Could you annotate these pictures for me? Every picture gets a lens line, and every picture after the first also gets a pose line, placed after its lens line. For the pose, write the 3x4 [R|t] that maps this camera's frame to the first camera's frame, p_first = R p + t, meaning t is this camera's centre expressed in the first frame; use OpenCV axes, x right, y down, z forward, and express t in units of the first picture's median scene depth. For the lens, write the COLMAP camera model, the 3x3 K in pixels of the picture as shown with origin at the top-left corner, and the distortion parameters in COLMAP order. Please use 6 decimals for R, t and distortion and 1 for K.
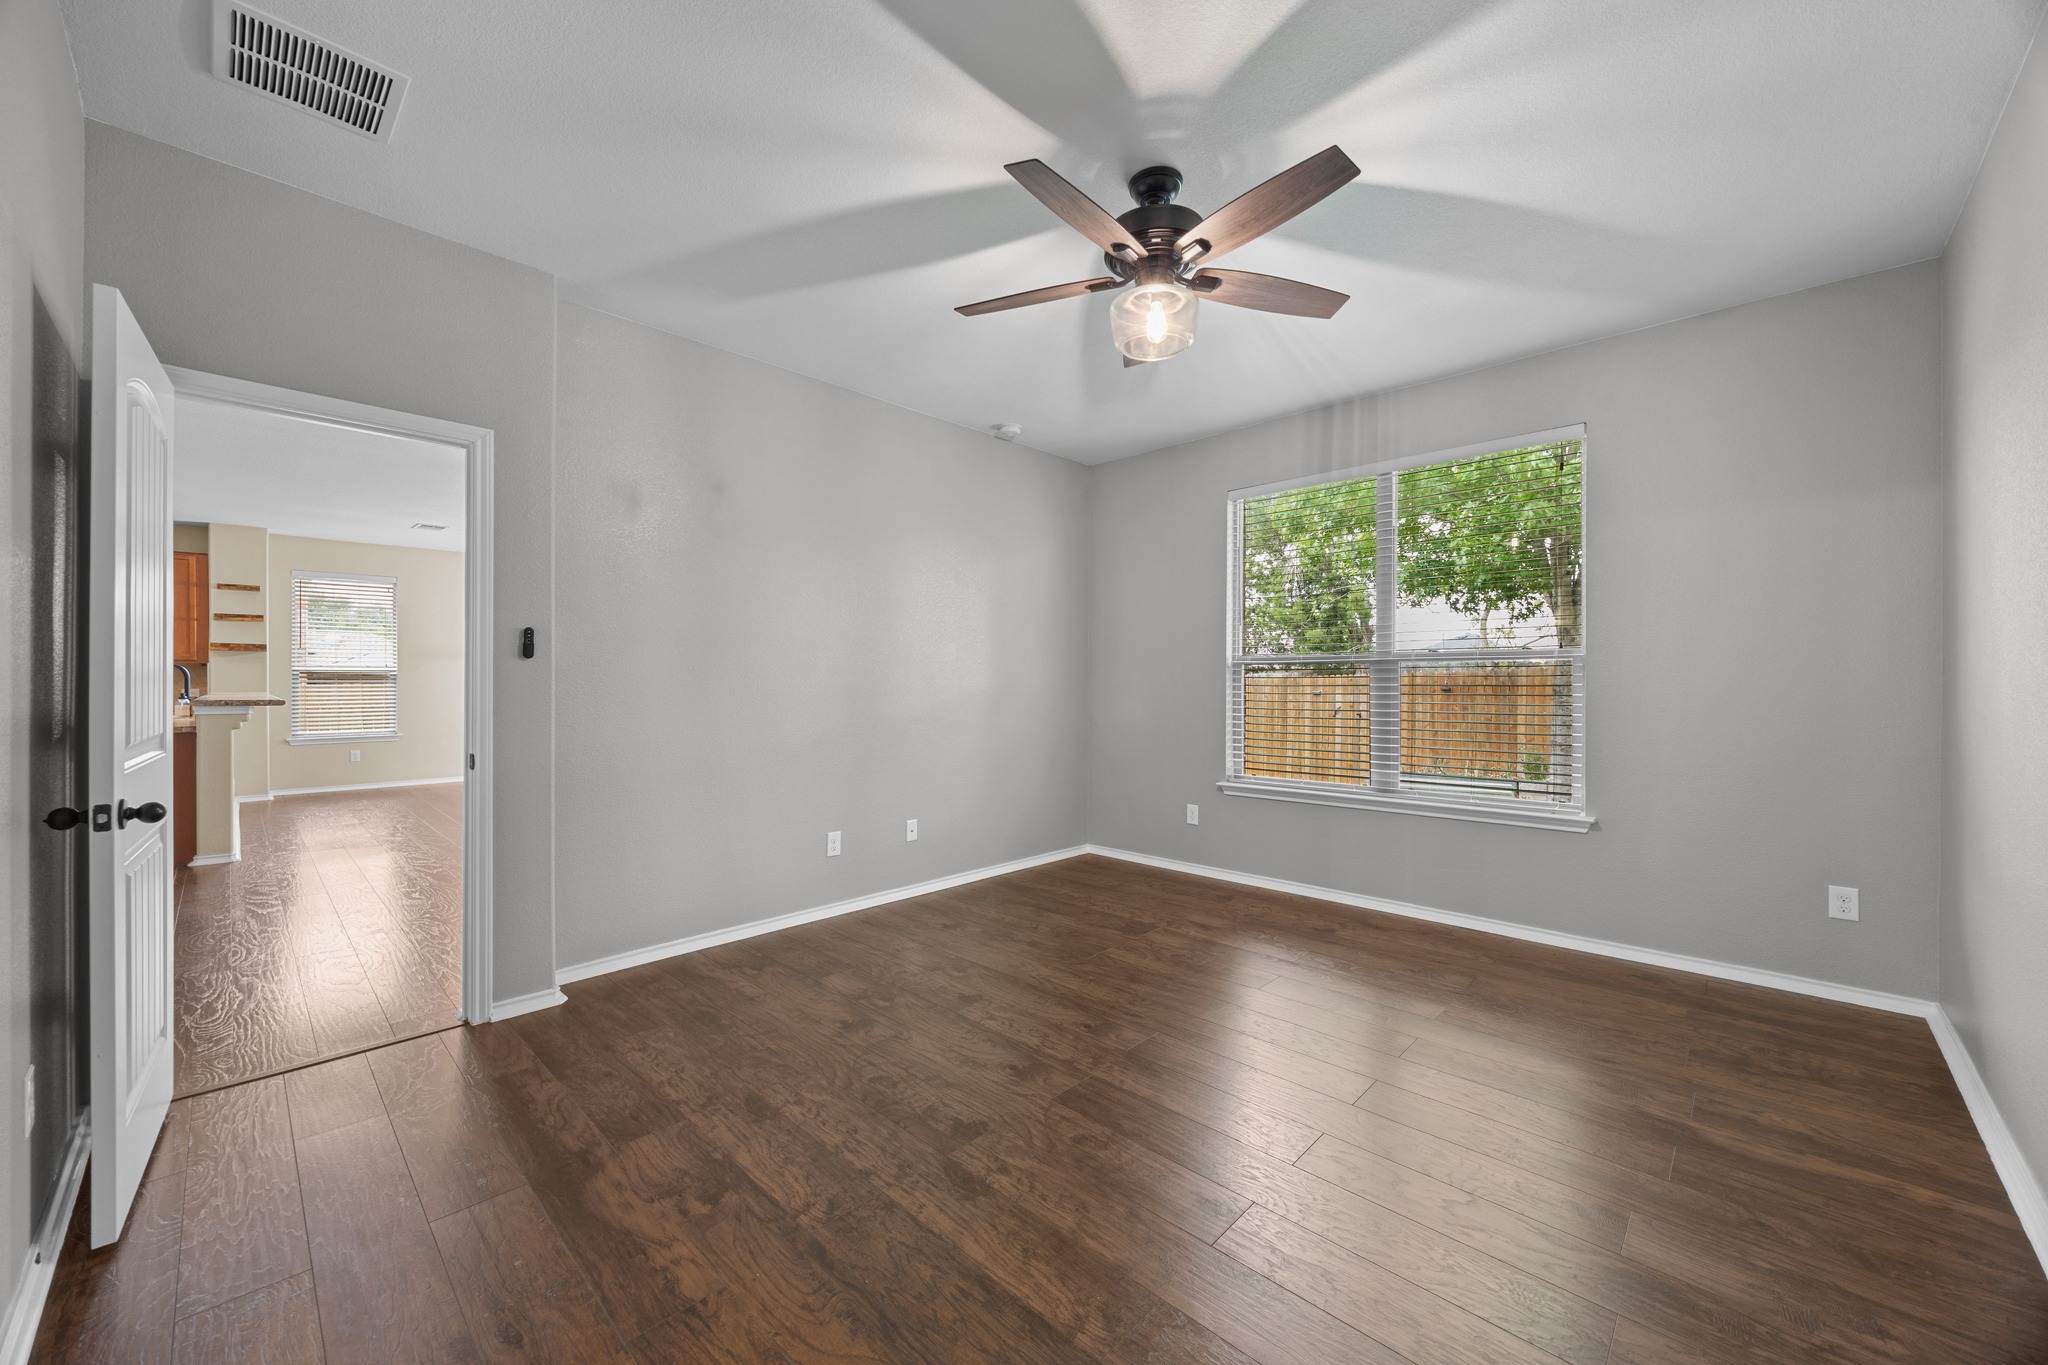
lens RADIAL K [[771.6, 0, 1017.6], [0, 771.6, 679.3], [0, 0, 1]] dist [-0.005144, 0.000010]
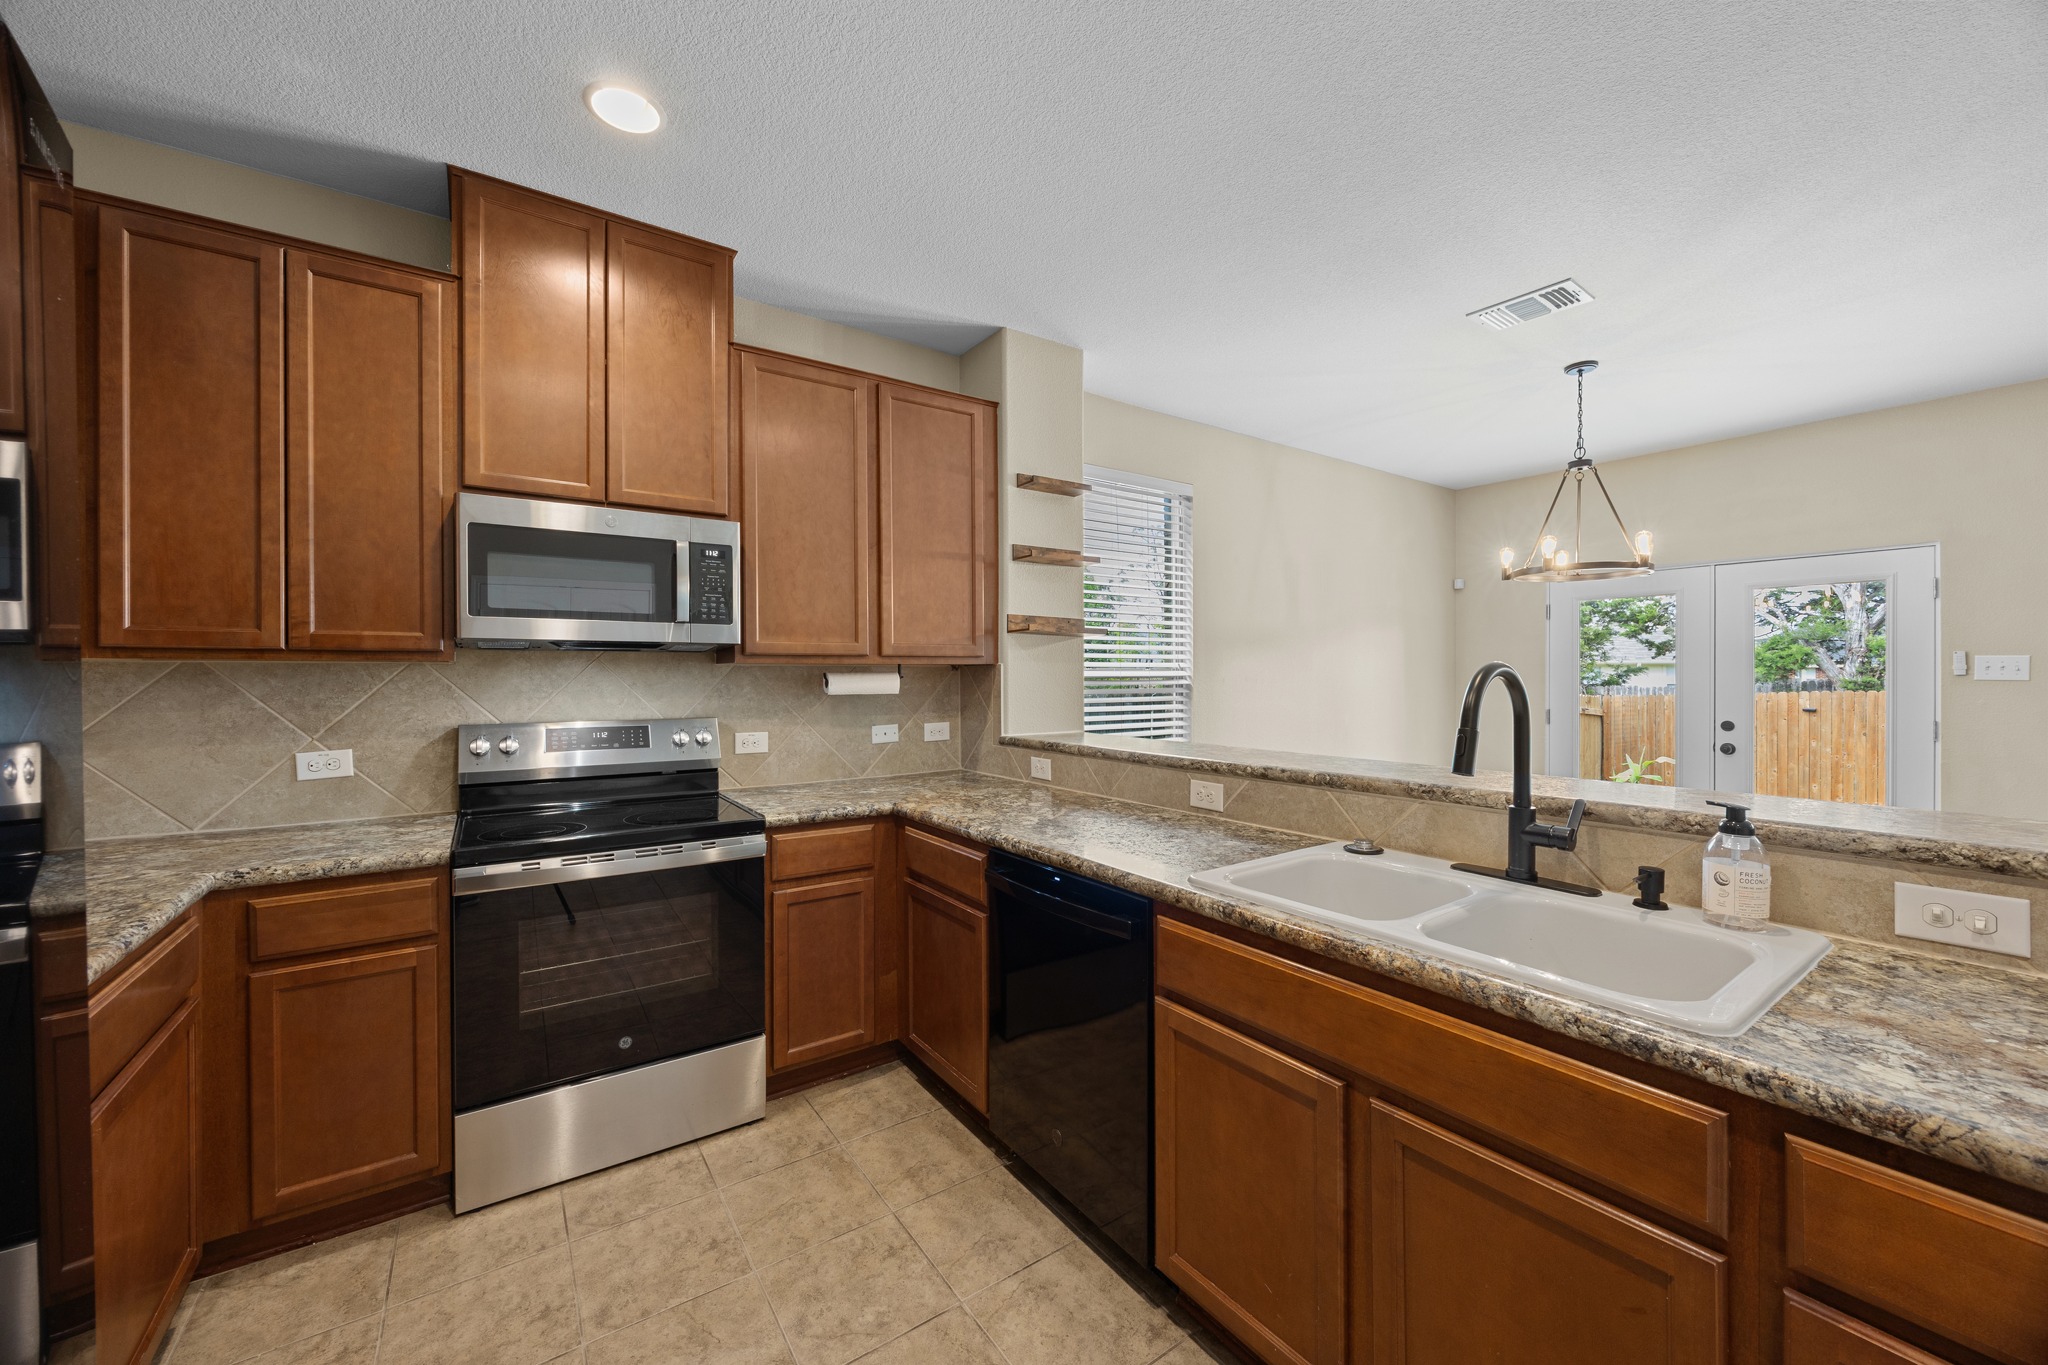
lens RADIAL K [[771.6, 0, 1017.6], [0, 771.6, 679.3], [0, 0, 1]] dist [-0.005144, 0.000010]
pose [[0.981953, -0.000449, -0.189122, -0.963071], [0.000782, 0.999998, 0.001684, -0.013239], [0.189121, -0.001801, 0.981952, 0.585270]]
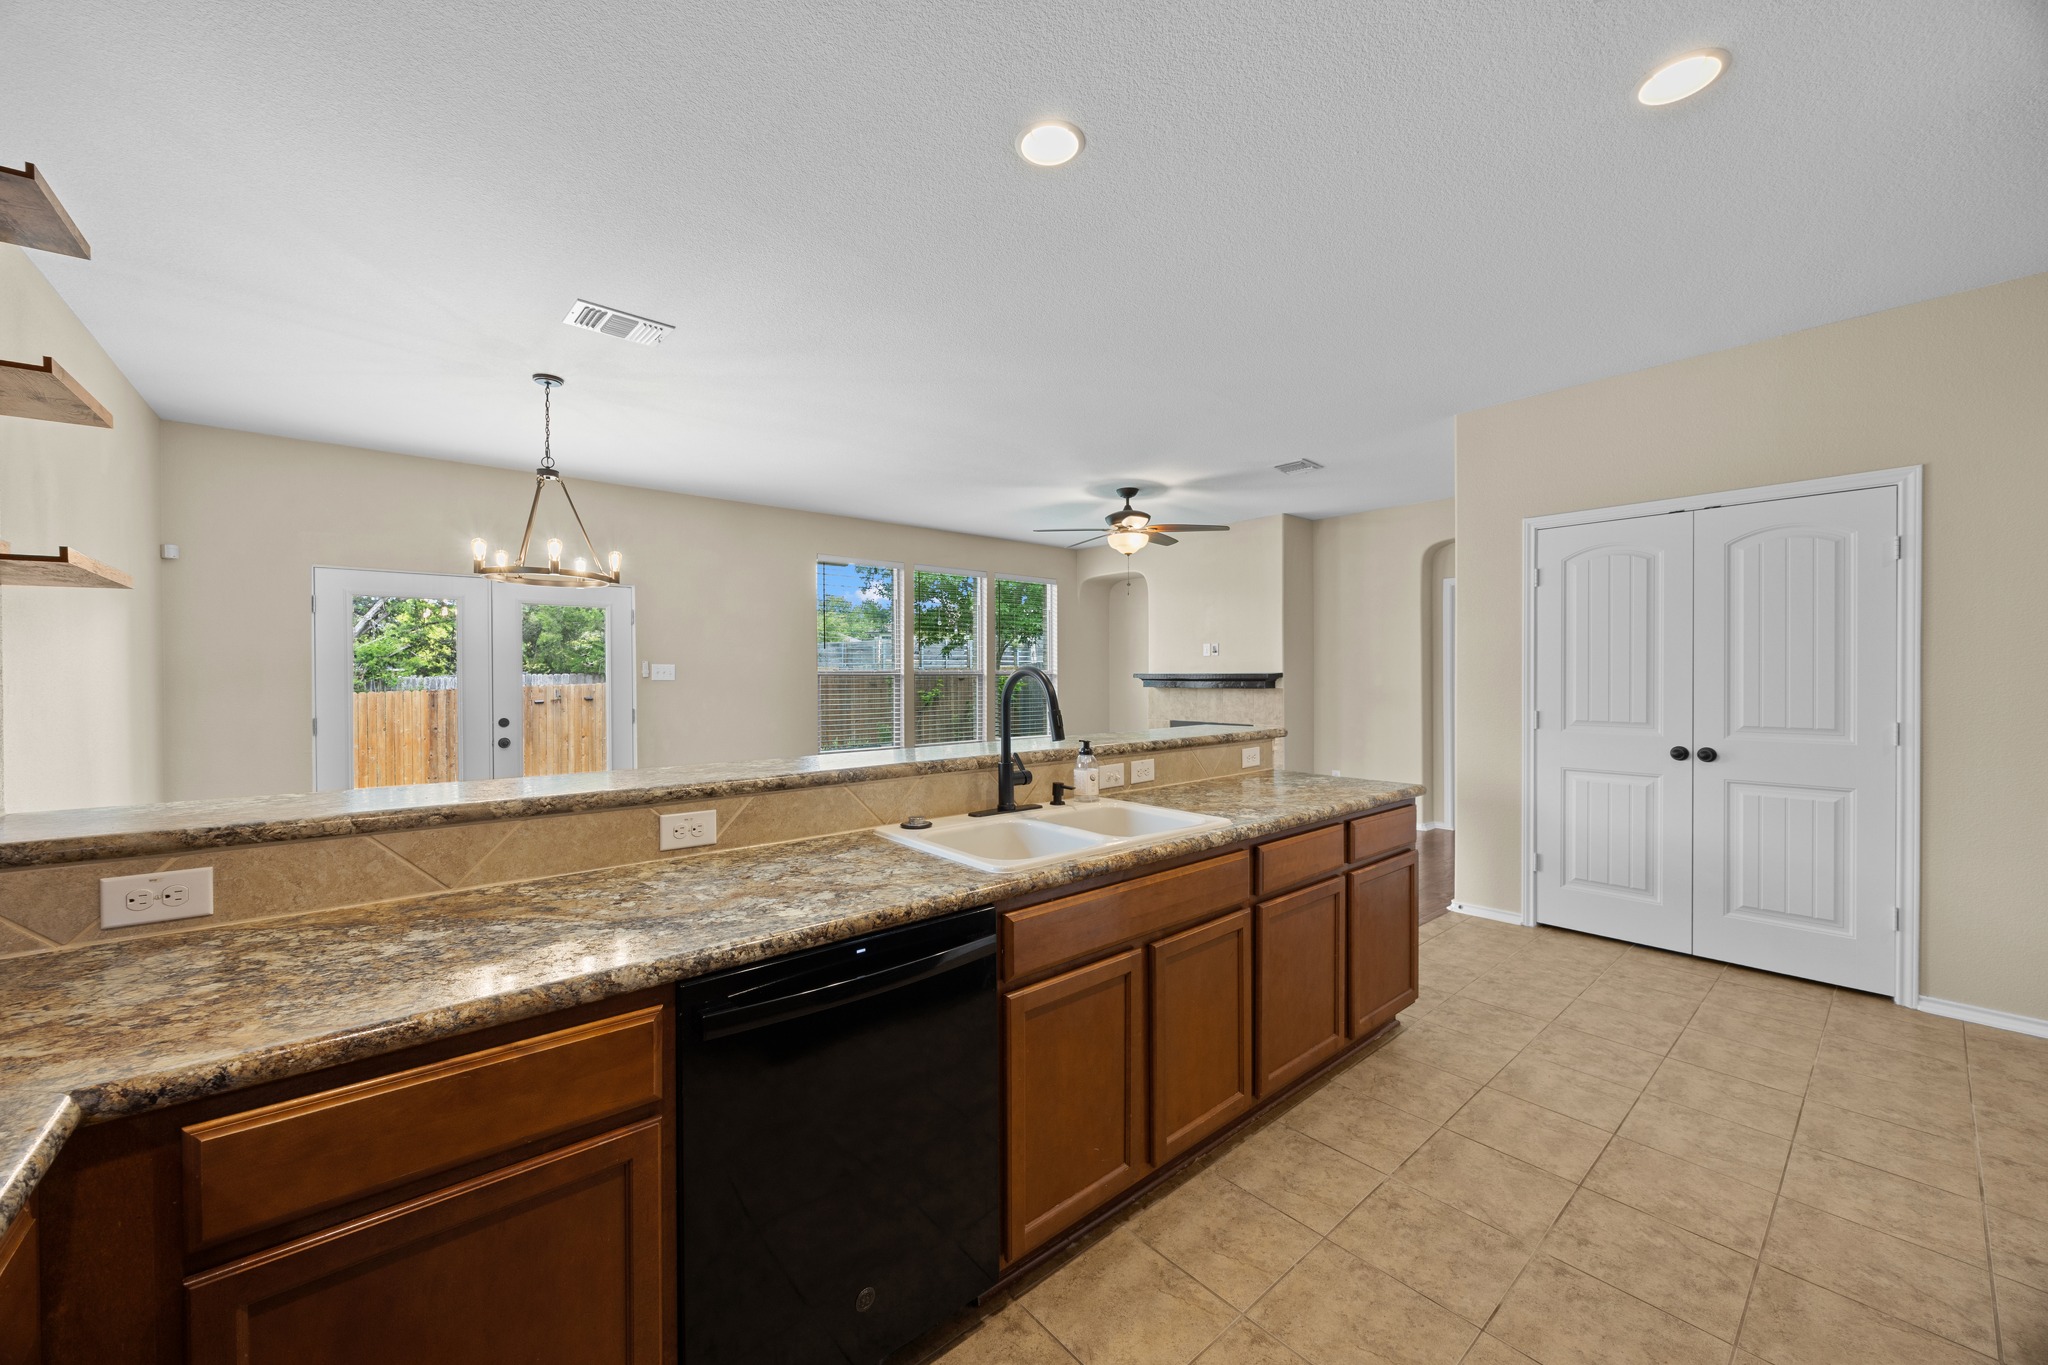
lens RADIAL K [[771.6, 0, 1017.6], [0, 771.6, 679.3], [0, 0, 1]] dist [-0.005144, 0.000010]
pose [[0.090567, -0.008791, 0.995852, -1.039764], [0.009467, 0.999923, 0.007966, -0.014180], [-0.995845, 0.008707, 0.090643, 0.641800]]
